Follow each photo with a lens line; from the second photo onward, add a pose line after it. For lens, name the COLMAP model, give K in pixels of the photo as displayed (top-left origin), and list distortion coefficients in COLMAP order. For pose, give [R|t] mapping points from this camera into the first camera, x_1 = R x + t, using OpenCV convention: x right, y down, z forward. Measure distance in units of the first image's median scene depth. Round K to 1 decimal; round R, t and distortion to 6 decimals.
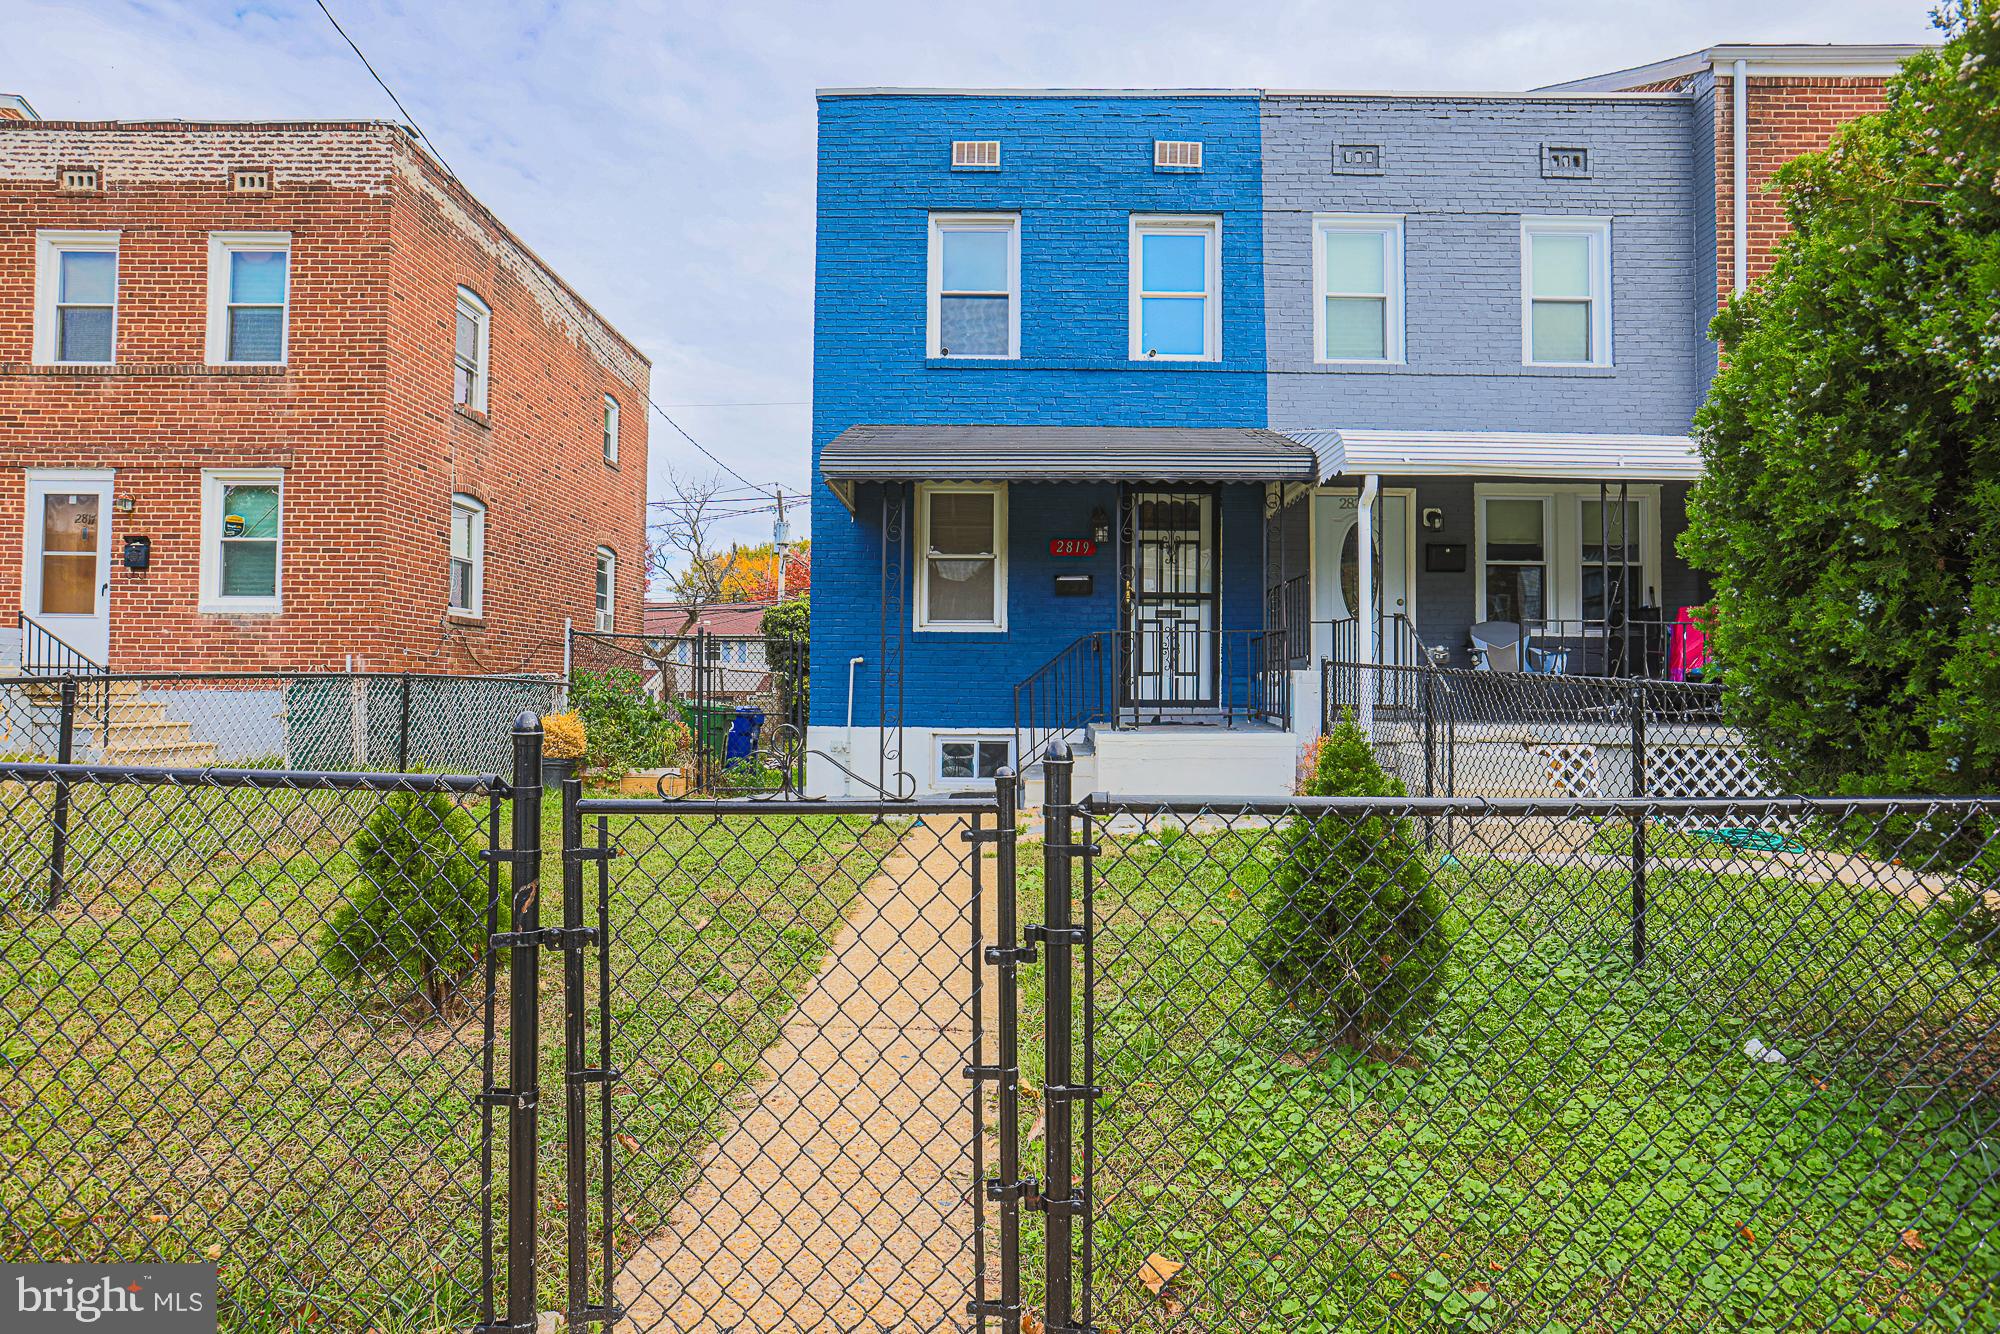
lens RADIAL K [[1084.2, 0, 1000.0], [0, 1084.2, 667.0], [0, 0, 1]] dist [0.001572, -0.000780]
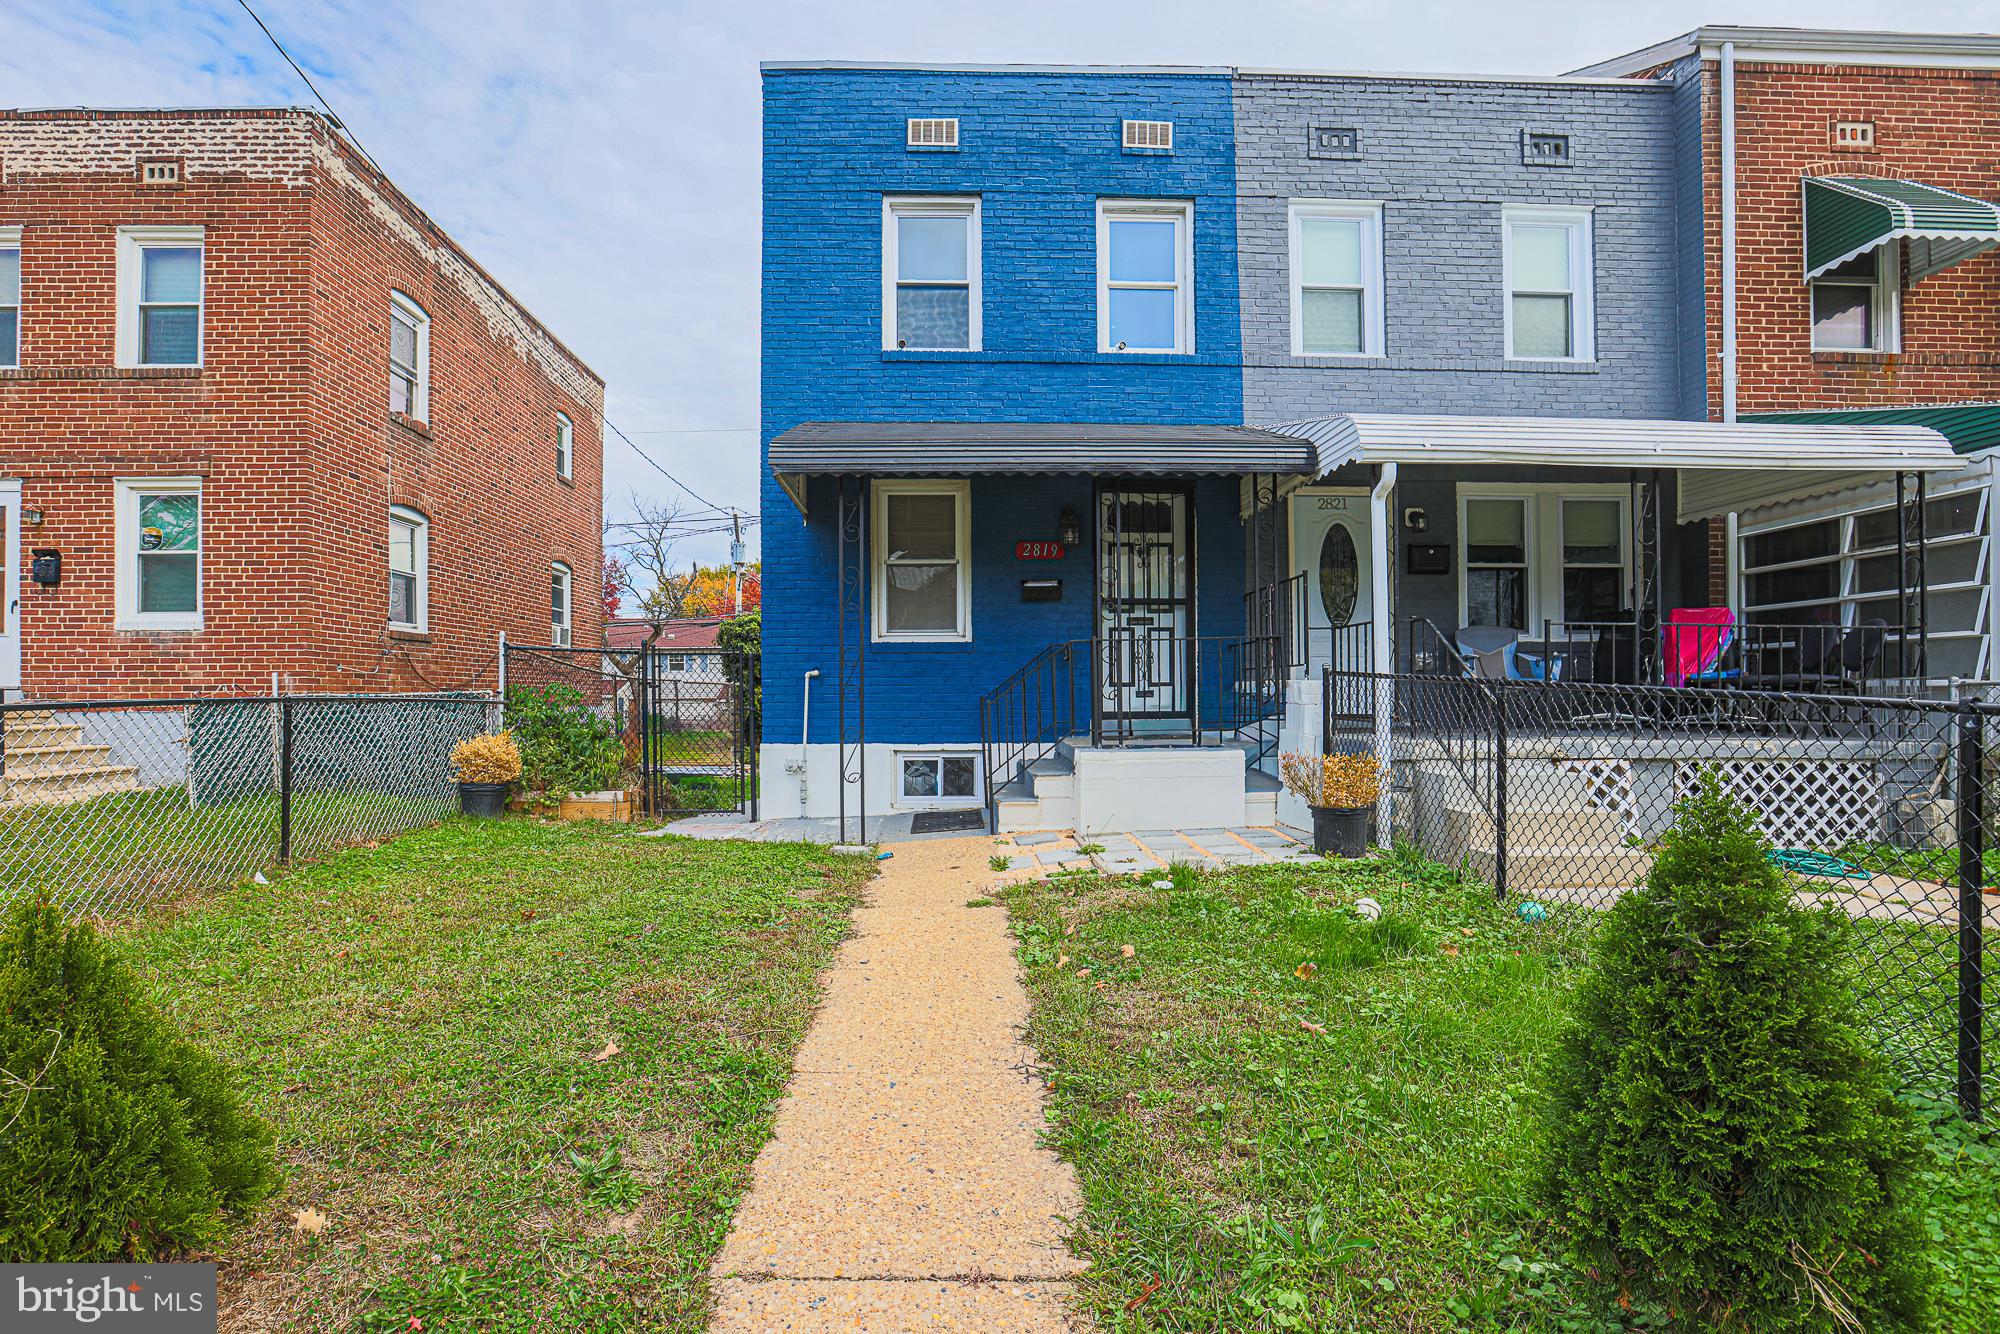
lens RADIAL K [[969.6, 0, 984.3], [0, 969.6, 695.7], [0, 0, 1]] dist [-0.019451, 0.001592]
pose [[0.998828, -0.011827, 0.046930, -0.022563], [0.010752, 0.999676, 0.023081, -0.004605], [-0.047188, -0.022549, 0.998631, 0.154332]]
